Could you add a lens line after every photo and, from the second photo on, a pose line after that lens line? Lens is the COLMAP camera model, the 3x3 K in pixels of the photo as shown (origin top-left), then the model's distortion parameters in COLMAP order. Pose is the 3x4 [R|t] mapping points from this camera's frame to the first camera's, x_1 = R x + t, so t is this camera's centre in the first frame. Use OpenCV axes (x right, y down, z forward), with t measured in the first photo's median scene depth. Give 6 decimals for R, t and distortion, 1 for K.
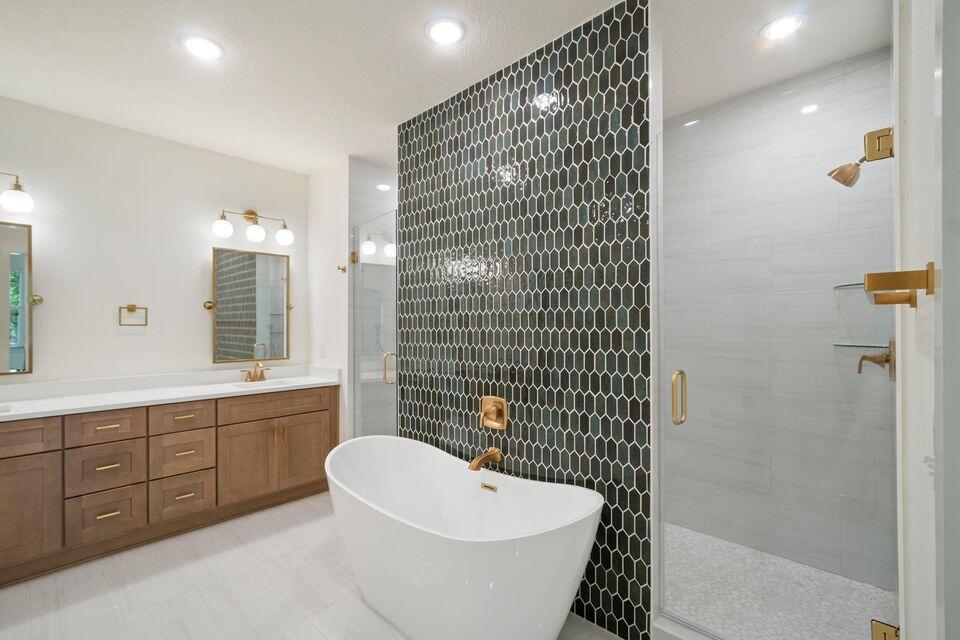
lens RADIAL K [[427.5, 0, 455.5], [0, 427.5, 318.6], [0, 0, 1]] dist [-0.012718, 0.000472]
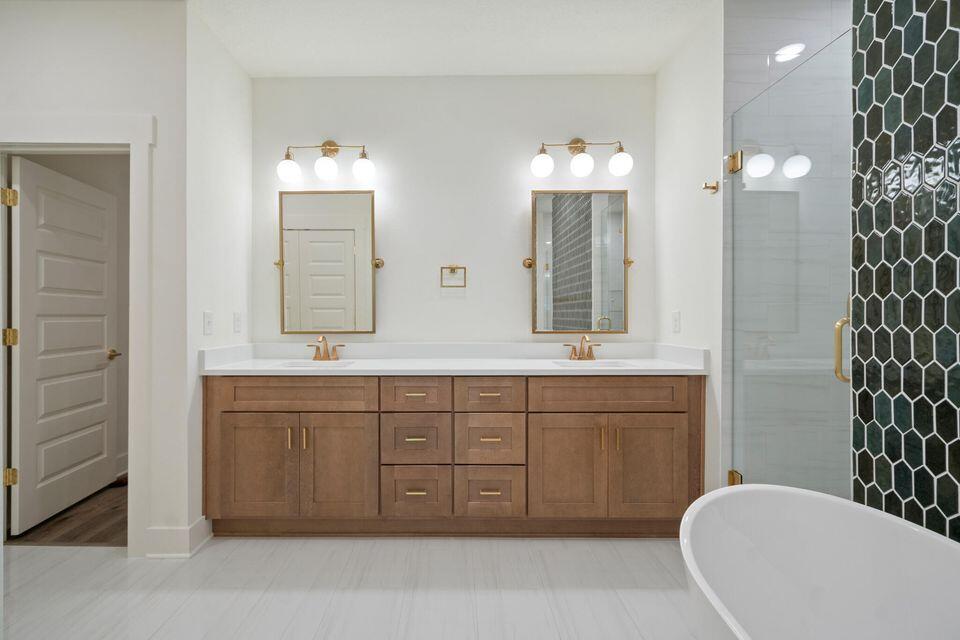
lens RADIAL K [[427.5, 0, 455.5], [0, 427.5, 318.6], [0, 0, 1]] dist [-0.012718, 0.000472]
pose [[0.710852, 0.010266, -0.703267, -0.115608], [0.008115, 0.999707, 0.022797, 0.066646], [0.703295, -0.021912, 0.710560, 0.368790]]
